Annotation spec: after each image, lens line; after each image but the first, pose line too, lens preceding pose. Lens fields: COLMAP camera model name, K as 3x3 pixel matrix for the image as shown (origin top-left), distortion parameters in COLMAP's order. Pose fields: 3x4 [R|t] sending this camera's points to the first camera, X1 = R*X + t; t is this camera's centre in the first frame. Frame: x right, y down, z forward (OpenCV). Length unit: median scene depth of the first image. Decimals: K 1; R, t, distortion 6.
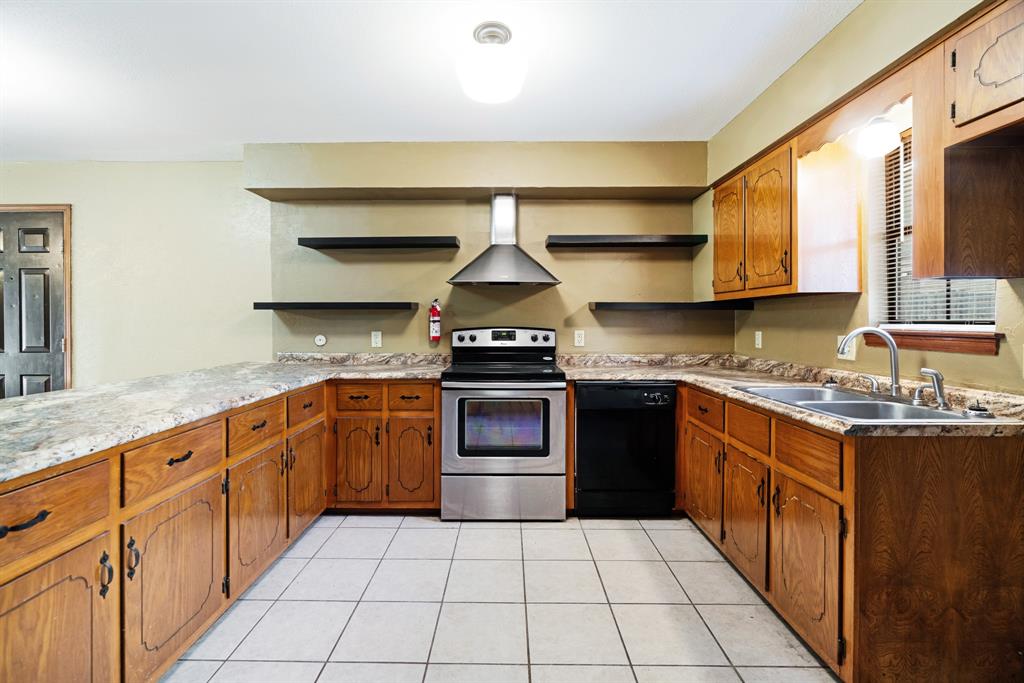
lens RADIAL K [[464.7, 0, 506.0], [0, 464.7, 327.6], [0, 0, 1]] dist [-0.017041, 0.009259]
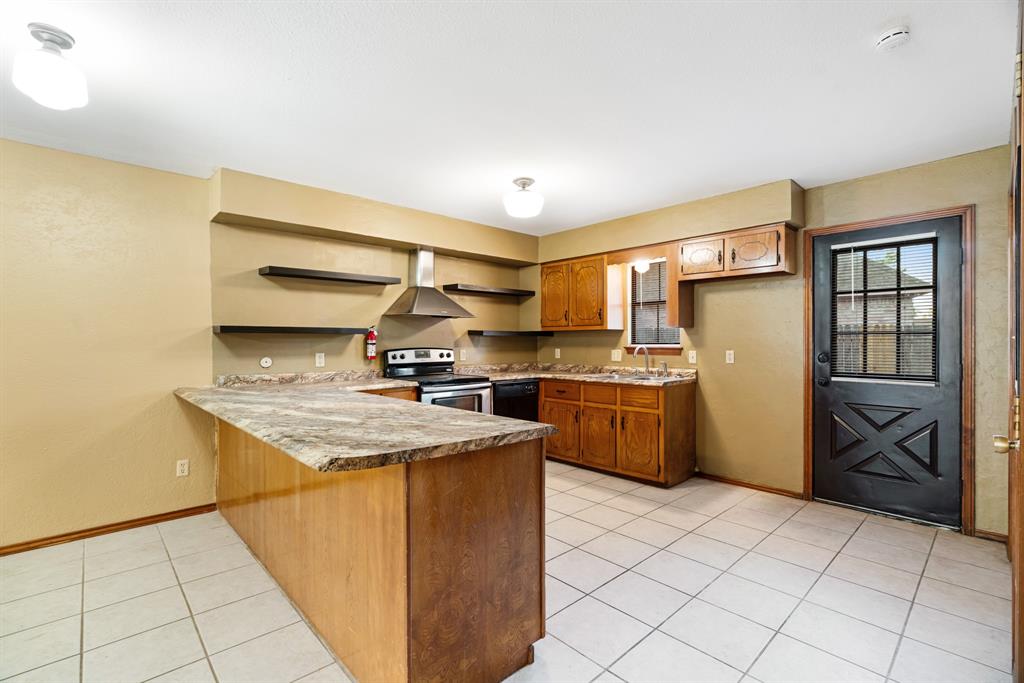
lens RADIAL K [[459.4, 0, 507.4], [0, 459.4, 342.3], [0, 0, 1]] dist [-0.017696, 0.008798]
pose [[0.731121, -0.002245, 0.682244, -0.852492], [0.011632, 0.999890, -0.009176, -0.002443], [-0.682149, 0.014644, 0.731067, -0.158255]]
